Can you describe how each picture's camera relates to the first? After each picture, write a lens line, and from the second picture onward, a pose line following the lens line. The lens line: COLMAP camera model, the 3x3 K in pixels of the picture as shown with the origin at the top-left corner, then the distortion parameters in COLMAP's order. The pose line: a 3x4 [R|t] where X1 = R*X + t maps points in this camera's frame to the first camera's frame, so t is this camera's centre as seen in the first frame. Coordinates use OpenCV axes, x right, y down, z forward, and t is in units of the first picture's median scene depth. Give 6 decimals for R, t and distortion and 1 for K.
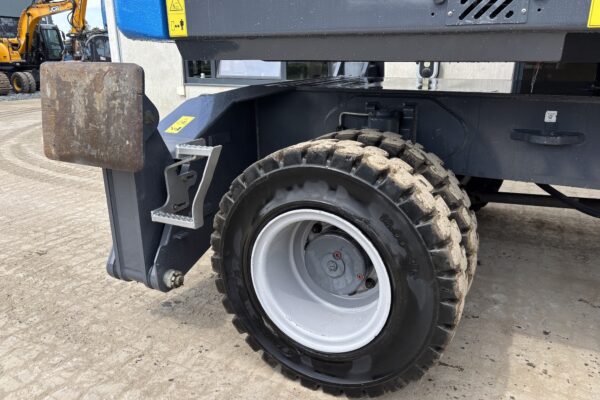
lens RADIAL K [[479.5, 0, 300.0], [0, 479.5, 200.0], [0, 0, 1]] dist [-0.001965, -0.000584]
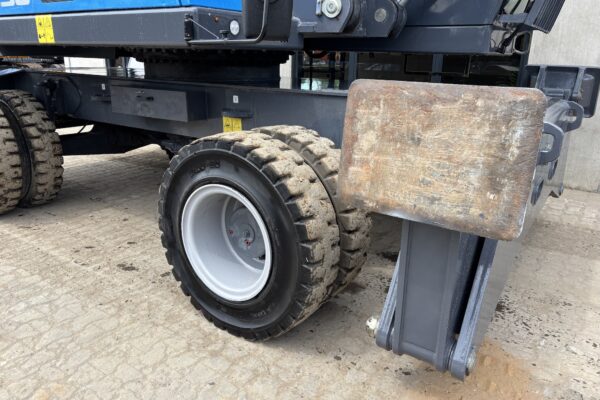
lens RADIAL K [[455.5, 0, 300.0], [0, 455.5, 200.0], [0, 0, 1]] dist [-0.004054, -0.003862]
pose [[0.984072, 0.073183, -0.162007, 0.432943], [-0.077401, 0.996802, -0.019873, 0.069965], [0.160034, 0.032096, 0.986589, -0.172041]]
